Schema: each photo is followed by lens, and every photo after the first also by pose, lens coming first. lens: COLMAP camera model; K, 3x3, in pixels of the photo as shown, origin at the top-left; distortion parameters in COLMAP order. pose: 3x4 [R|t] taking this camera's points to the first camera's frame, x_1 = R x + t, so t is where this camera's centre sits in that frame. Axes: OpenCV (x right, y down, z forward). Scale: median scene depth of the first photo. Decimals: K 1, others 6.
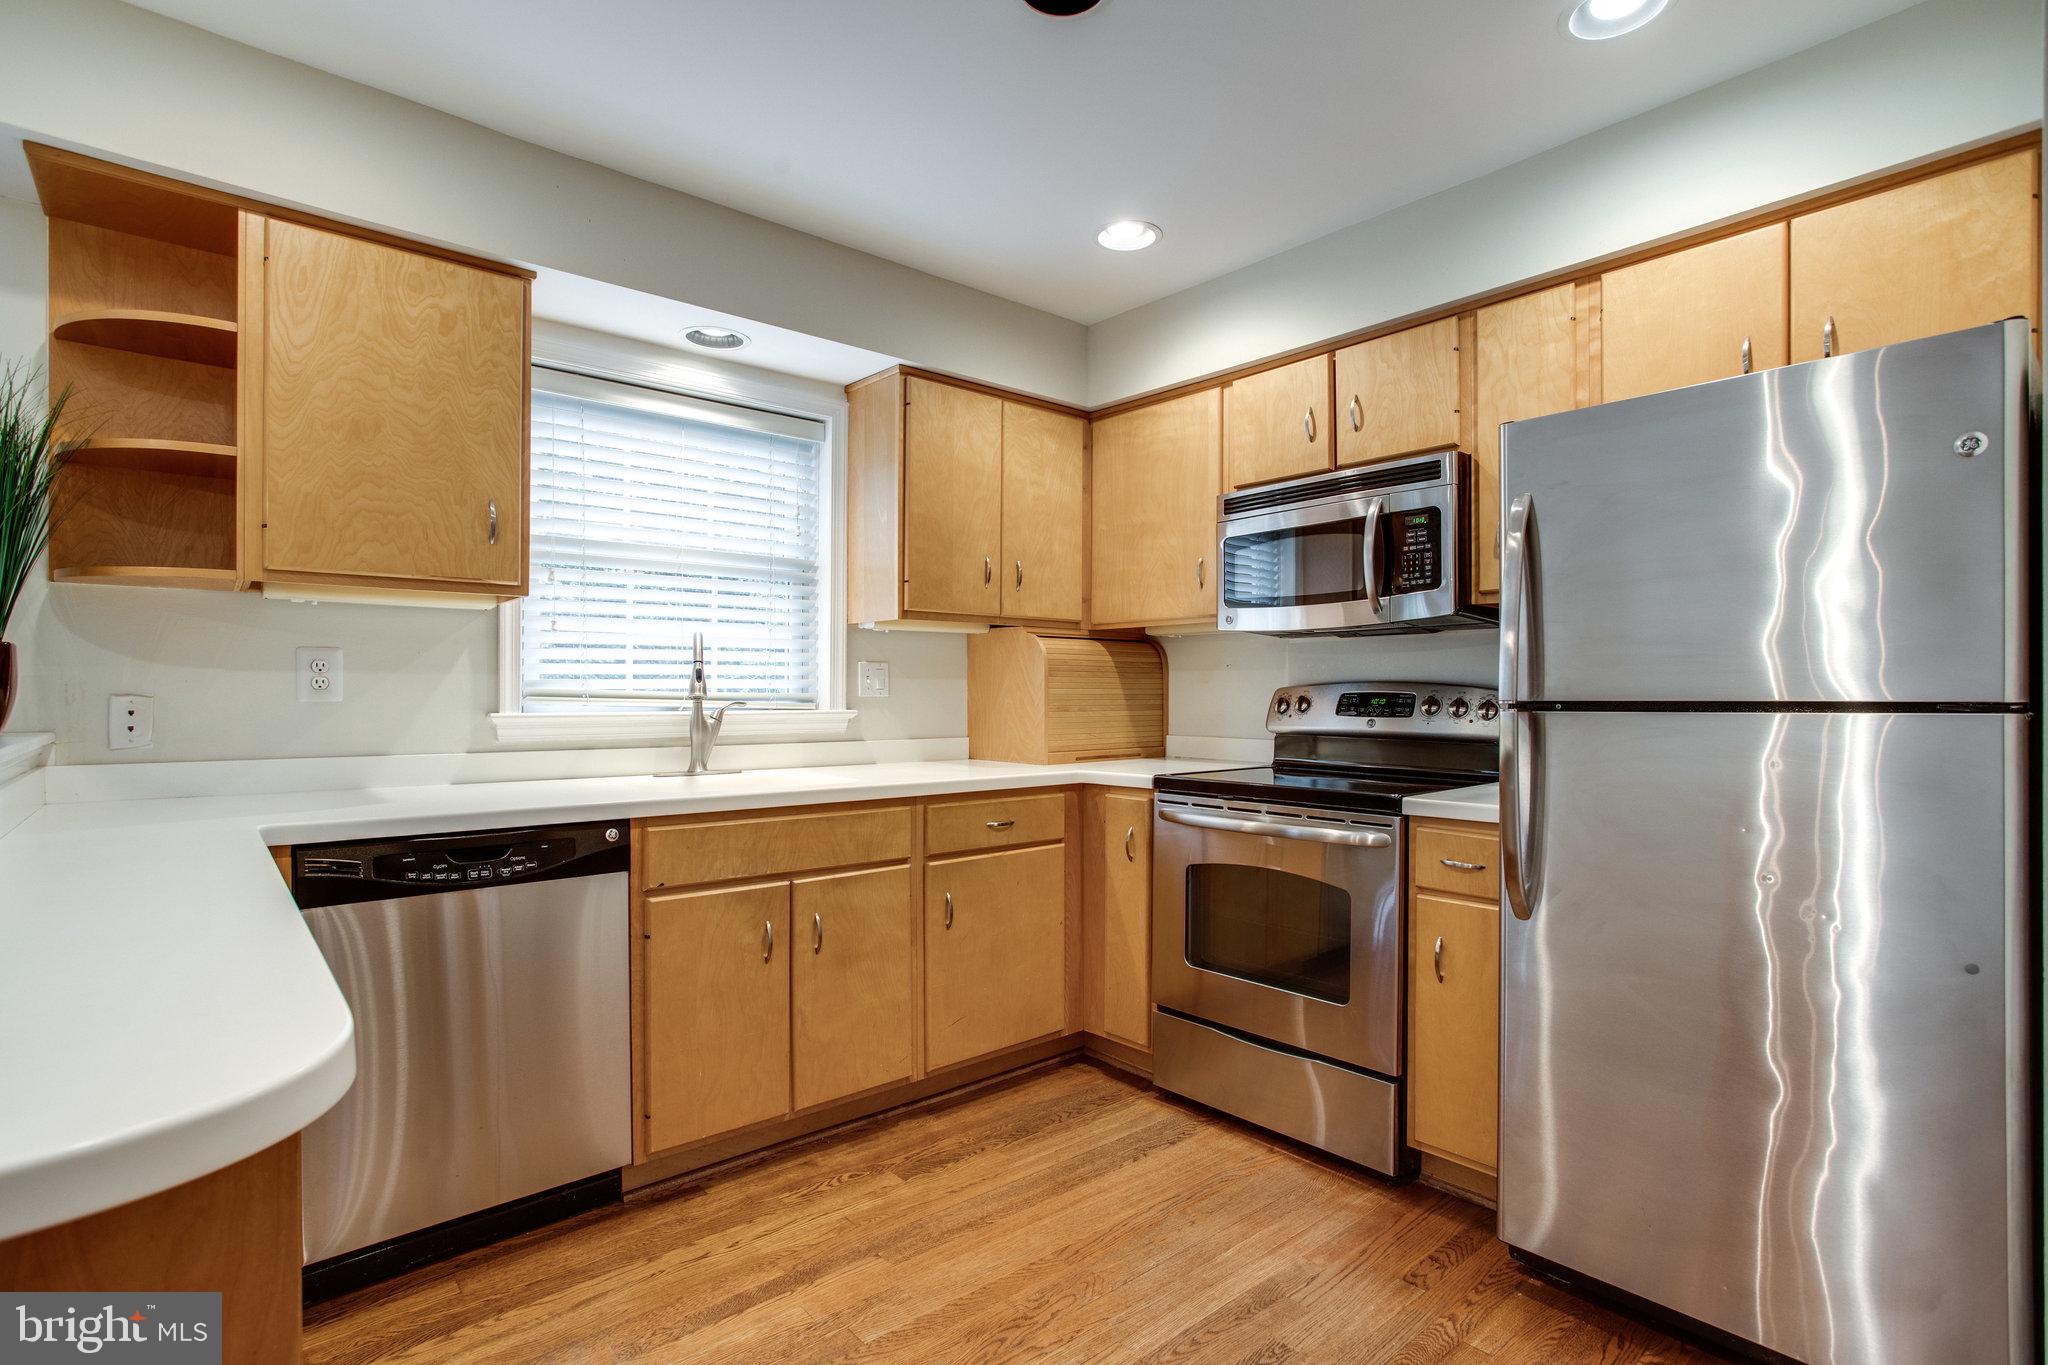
lens RADIAL K [[998.9, 0, 1029.6], [0, 998.9, 689.0], [0, 0, 1]] dist [-0.030410, 0.000686]
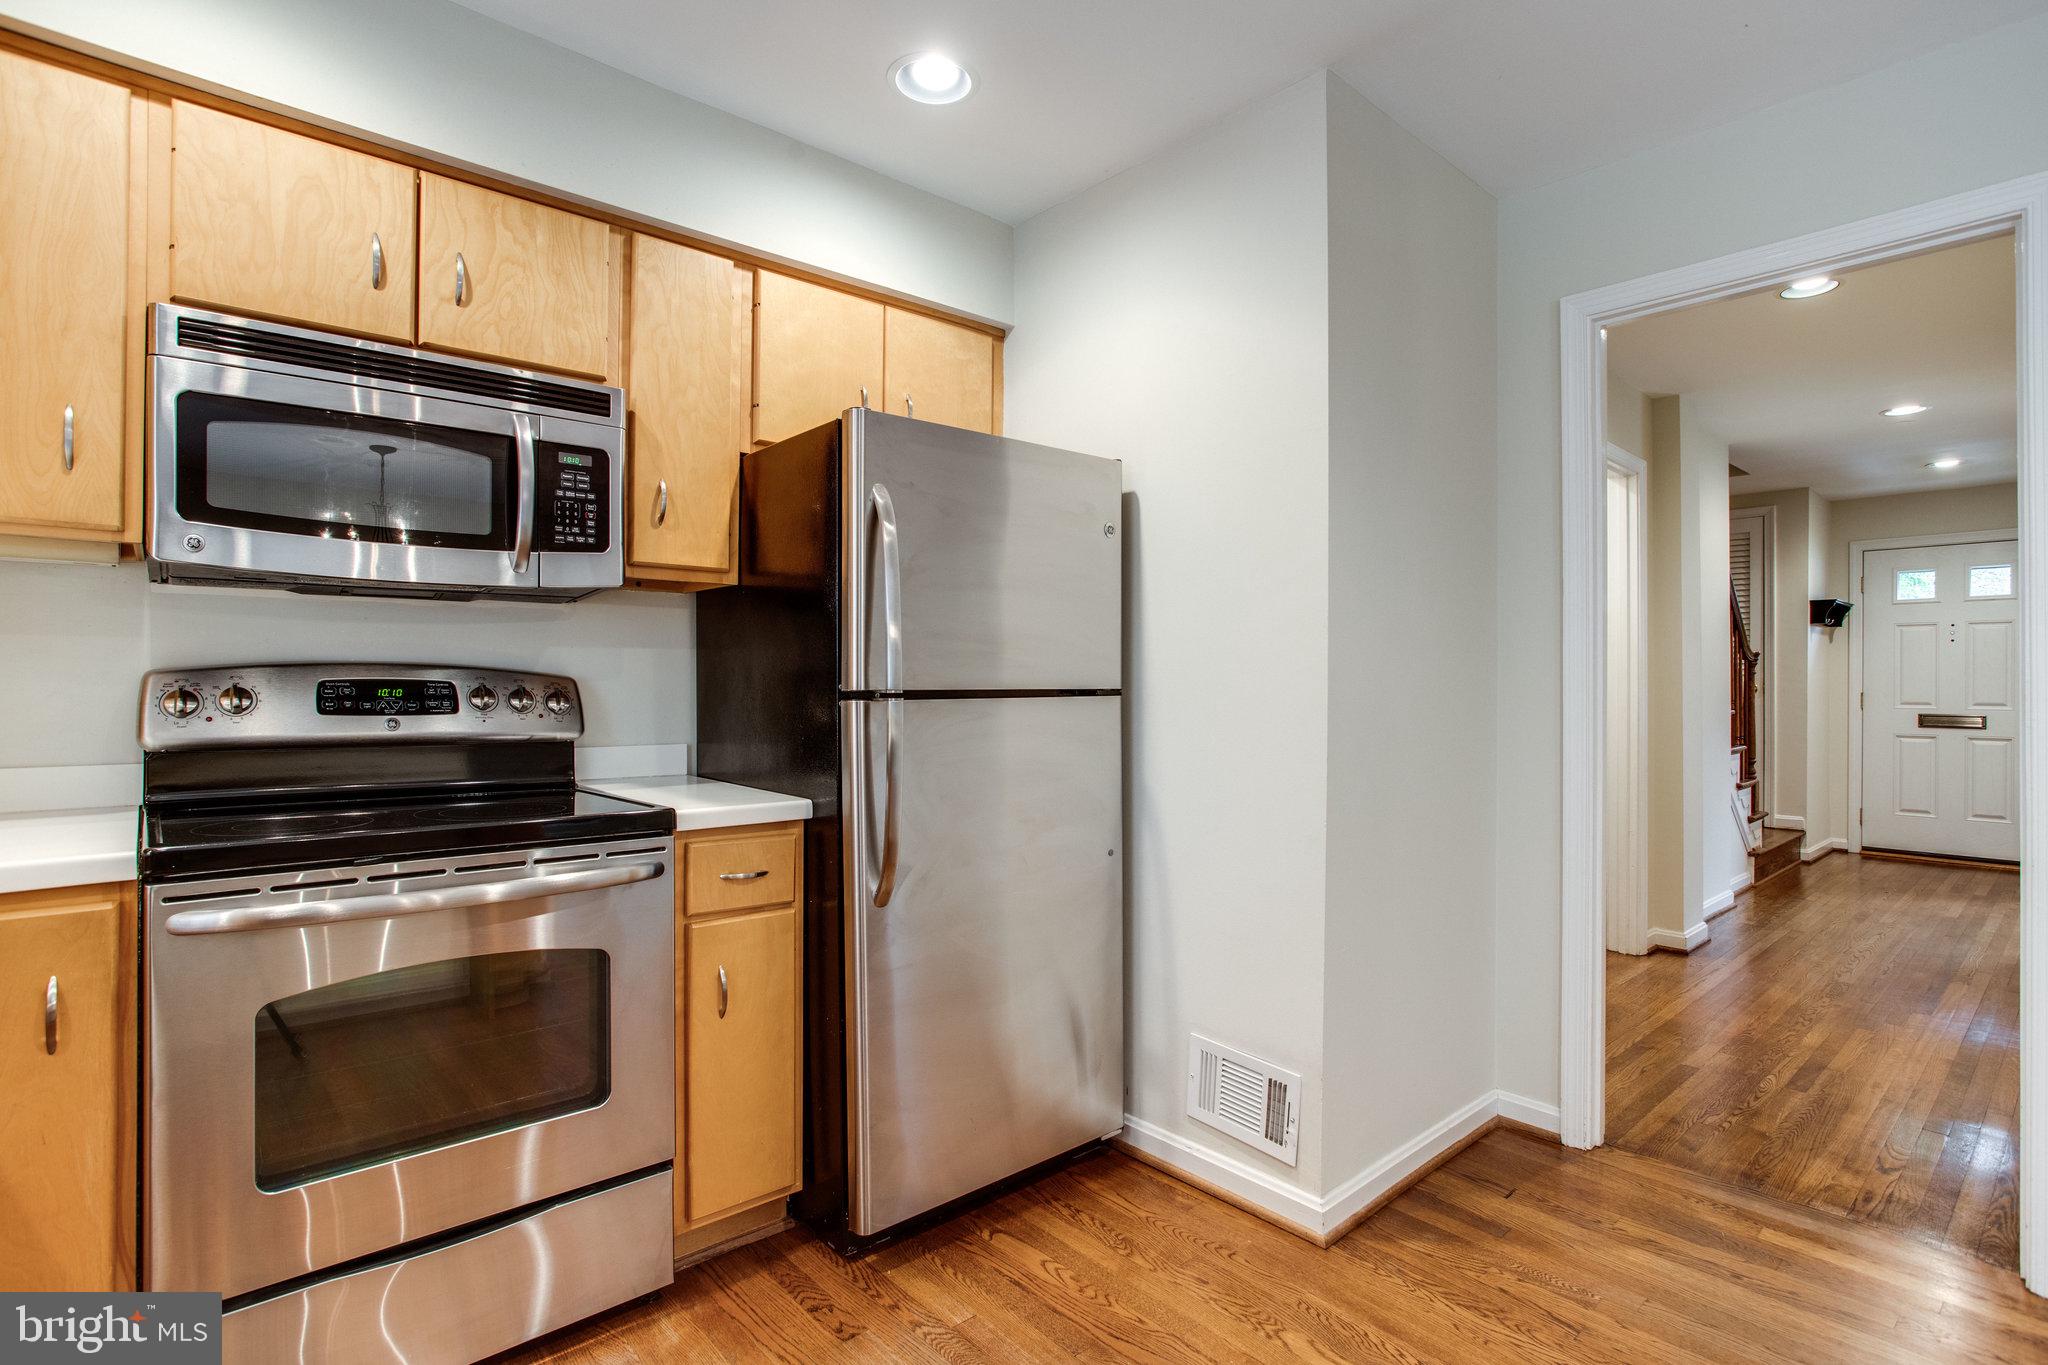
lens RADIAL K [[998.9, 0, 1029.7], [0, 998.9, 682.9], [0, 0, 1]] dist [-0.030410, 0.000686]
pose [[-0.017101, -0.000380, 0.999854, -0.396348], [-0.007967, 0.999968, 0.000244, 0.002205], [-0.999822, -0.007961, -0.017103, 0.655895]]
